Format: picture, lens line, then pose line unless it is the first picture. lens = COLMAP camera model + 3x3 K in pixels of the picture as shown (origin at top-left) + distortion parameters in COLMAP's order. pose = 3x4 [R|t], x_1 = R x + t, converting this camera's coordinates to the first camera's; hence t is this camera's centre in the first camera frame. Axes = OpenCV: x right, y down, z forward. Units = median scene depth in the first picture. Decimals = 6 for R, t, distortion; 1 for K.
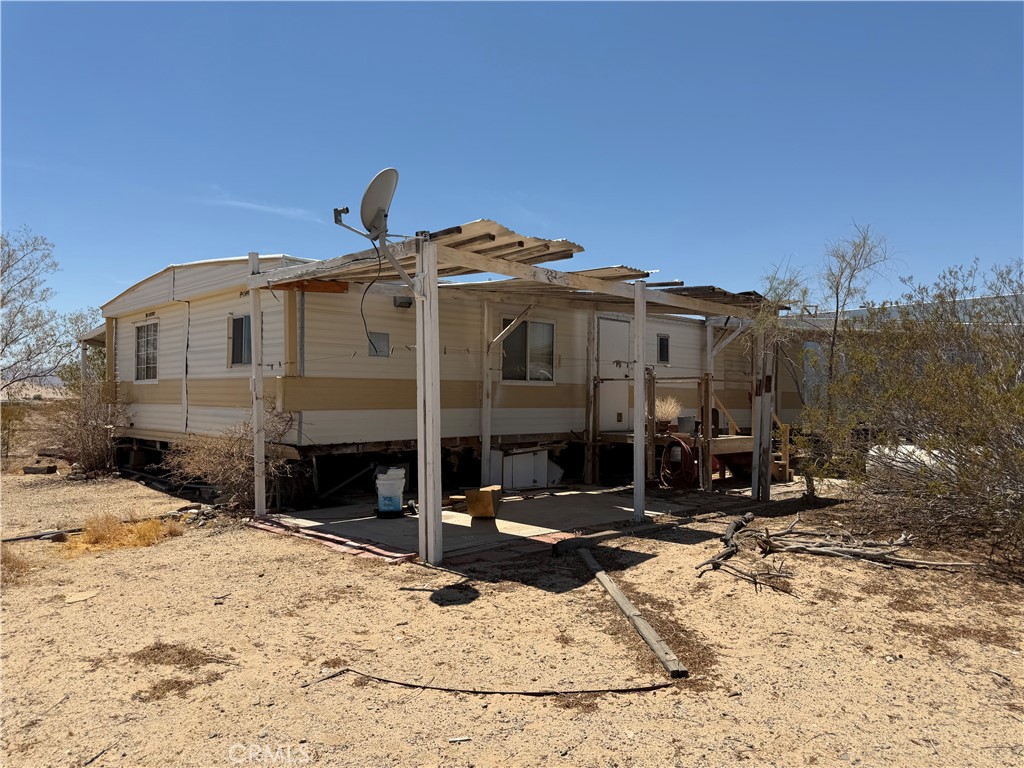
lens RADIAL K [[694.5, 0, 512.0], [0, 694.5, 384.0], [0, 0, 1]] dist [0.118587, -0.175515]
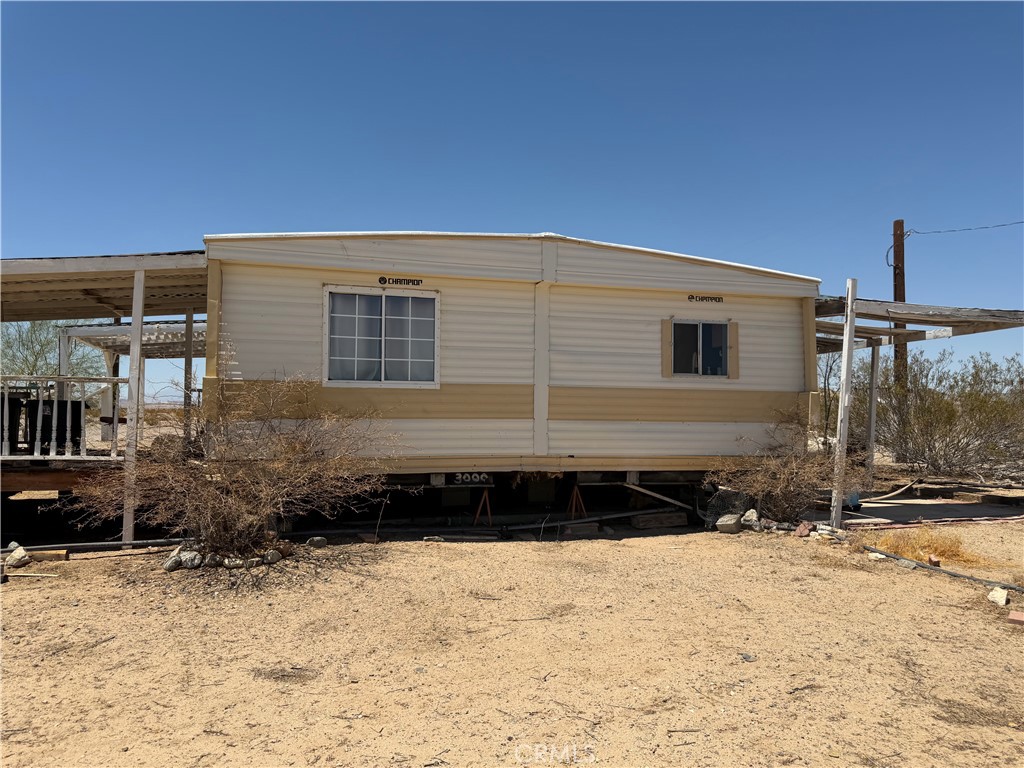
lens RADIAL K [[694.5, 0, 512.0], [0, 694.5, 384.0], [0, 0, 1]] dist [0.118587, -0.175515]
pose [[0.498208, 0.029255, 0.866564, -1.230639], [-0.026194, 0.999482, -0.018682, 0.007003], [-0.866662, -0.013391, 0.498716, 0.713256]]
